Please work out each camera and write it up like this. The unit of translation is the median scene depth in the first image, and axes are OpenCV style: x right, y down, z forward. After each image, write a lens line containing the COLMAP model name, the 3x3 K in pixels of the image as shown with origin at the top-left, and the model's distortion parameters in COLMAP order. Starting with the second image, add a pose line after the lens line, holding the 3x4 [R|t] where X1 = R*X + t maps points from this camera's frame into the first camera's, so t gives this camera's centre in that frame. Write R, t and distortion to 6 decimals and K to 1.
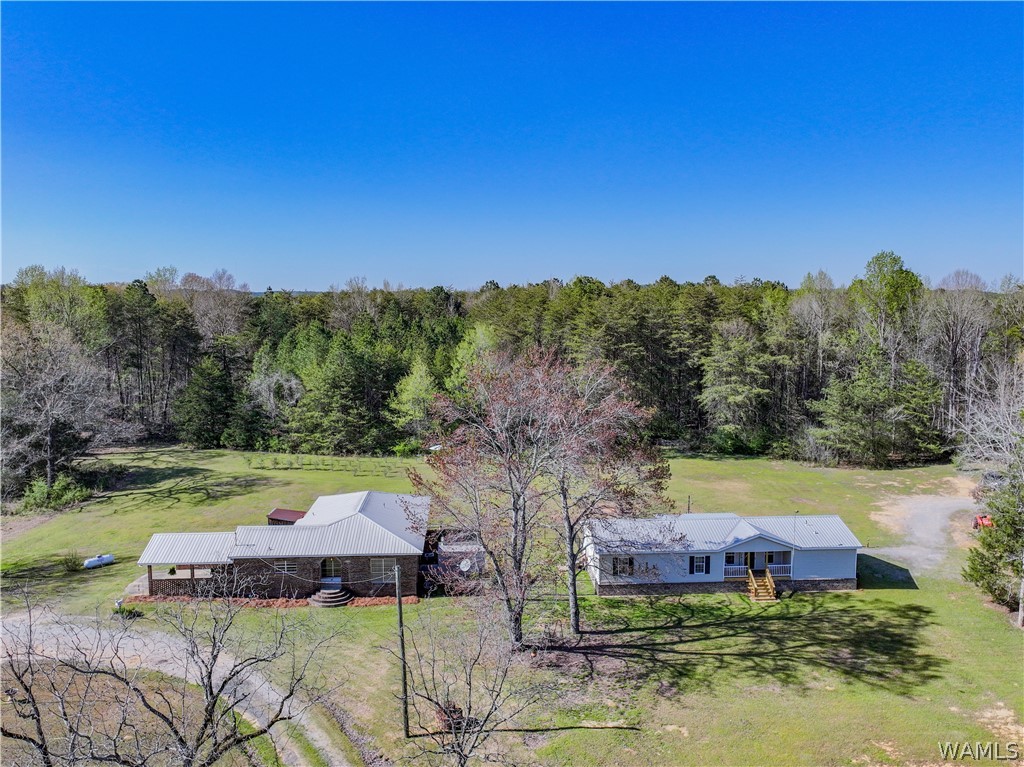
lens RADIAL K [[824.4, 0, 512.0], [0, 824.4, 383.5], [0, 0, 1]] dist [0.007156, -0.002259]
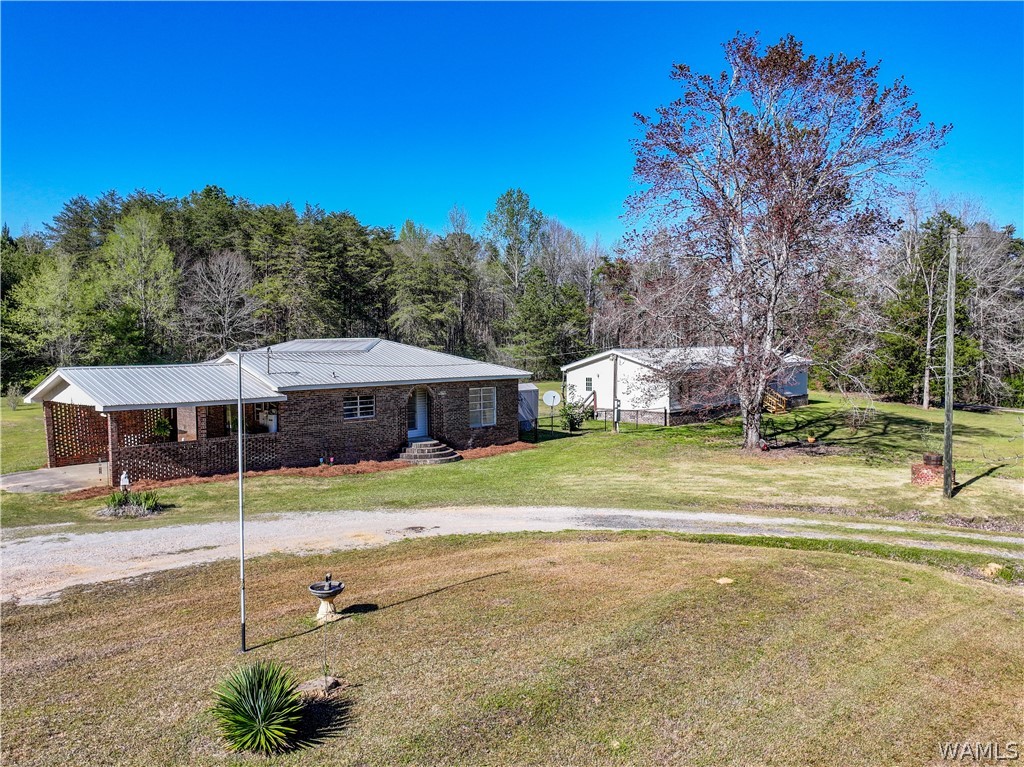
lens RADIAL K [[824.4, 0, 512.0], [0, 824.4, 383.5], [0, 0, 1]] dist [0.007156, -0.002259]
pose [[0.725934, -0.041371, 0.686519, -0.360715], [0.075955, 0.996906, -0.020240, 0.139758], [-0.683557, 0.066837, 0.726830, 0.324082]]
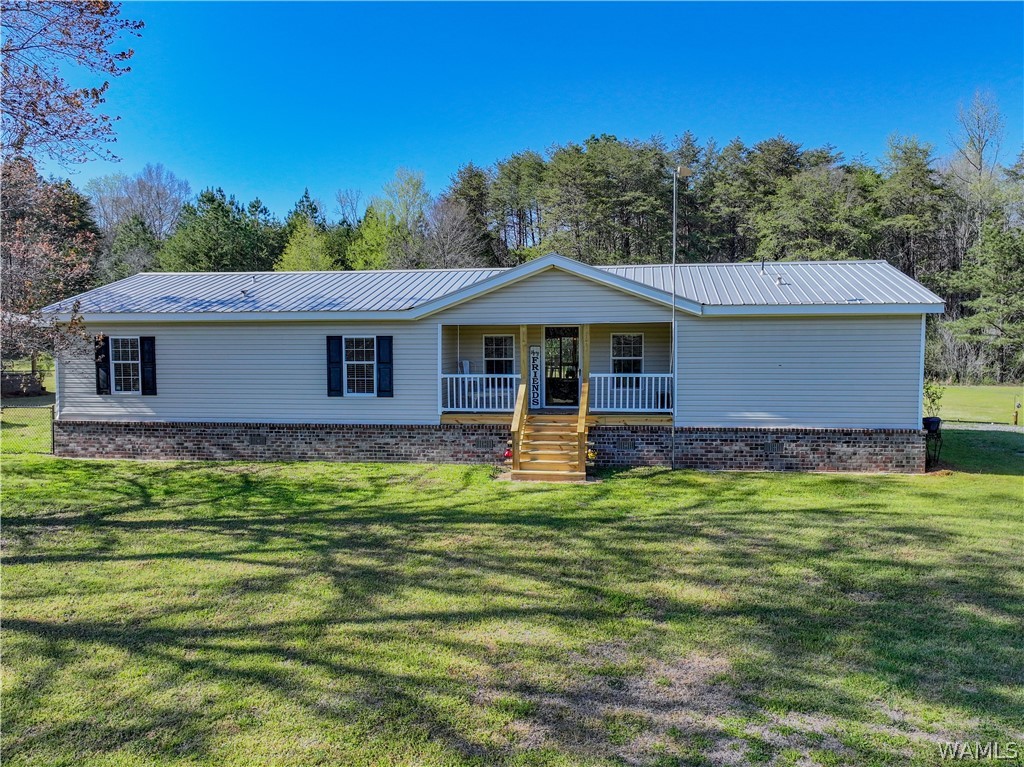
lens RADIAL K [[824.4, 0, 512.0], [0, 824.4, 383.5], [0, 0, 1]] dist [0.007156, -0.002259]
pose [[0.978801, 0.008438, -0.204638, 0.217759], [-0.017336, 0.998979, -0.041726, 0.150013], [0.204077, 0.044389, 0.977948, 0.450074]]
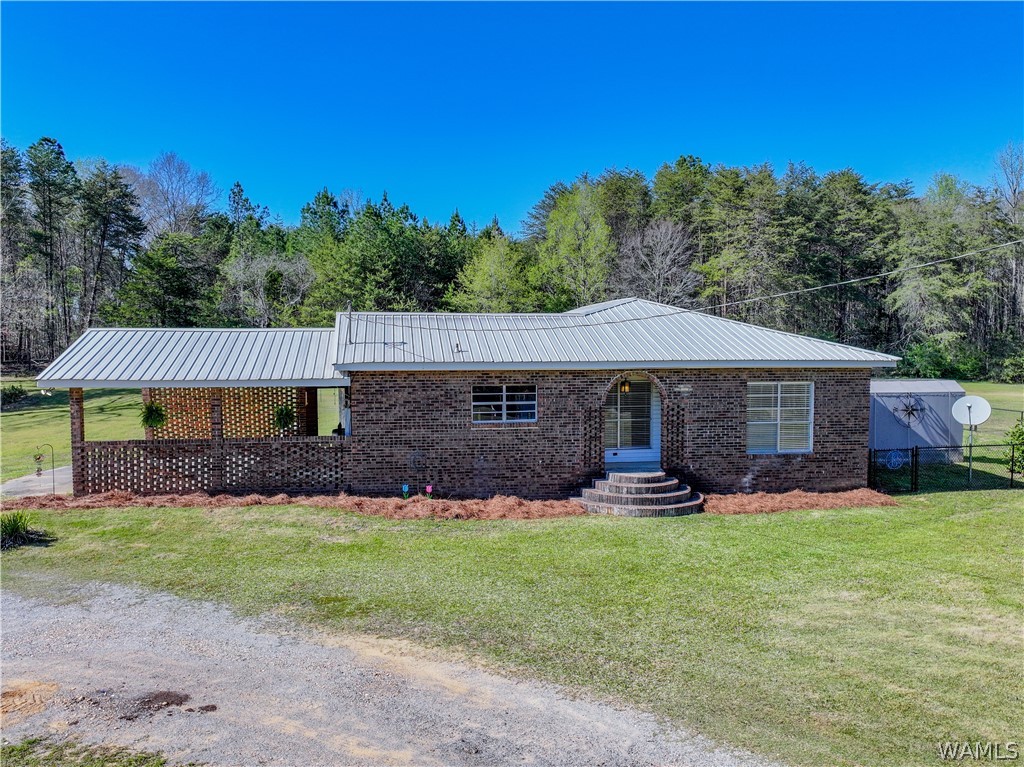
lens RADIAL K [[824.4, 0, 512.0], [0, 824.4, 383.5], [0, 0, 1]] dist [0.007156, -0.002259]
pose [[0.996018, -0.006715, 0.088904, -0.186407], [0.010639, 0.998986, -0.043743, 0.141632], [-0.088520, 0.044514, 0.995079, 0.415607]]
